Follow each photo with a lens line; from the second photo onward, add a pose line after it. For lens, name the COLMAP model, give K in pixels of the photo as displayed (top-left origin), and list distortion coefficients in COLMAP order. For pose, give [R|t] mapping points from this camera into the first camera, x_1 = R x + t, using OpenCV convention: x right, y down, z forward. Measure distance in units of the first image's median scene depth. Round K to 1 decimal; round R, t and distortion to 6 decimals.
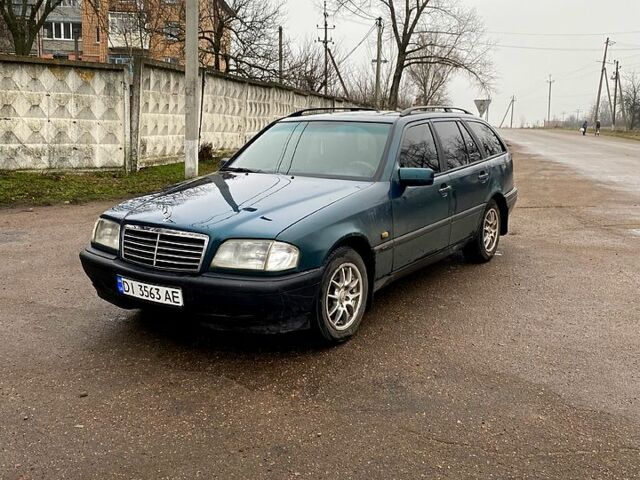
lens RADIAL K [[673.1, 0, 320.0], [0, 673.1, 240.0], [0, 0, 1]] dist [0.026709, -0.000420]
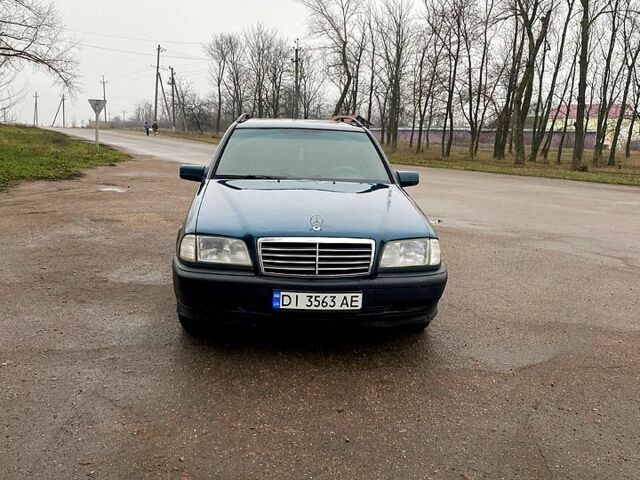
lens RADIAL K [[673.1, 0, 320.0], [0, 673.1, 240.0], [0, 0, 1]] dist [0.026709, -0.000420]
pose [[0.790632, -0.085466, 0.606297, -0.844460], [0.085129, 0.995937, 0.029380, -0.042609], [-0.606344, 0.028385, 0.794695, 0.199886]]
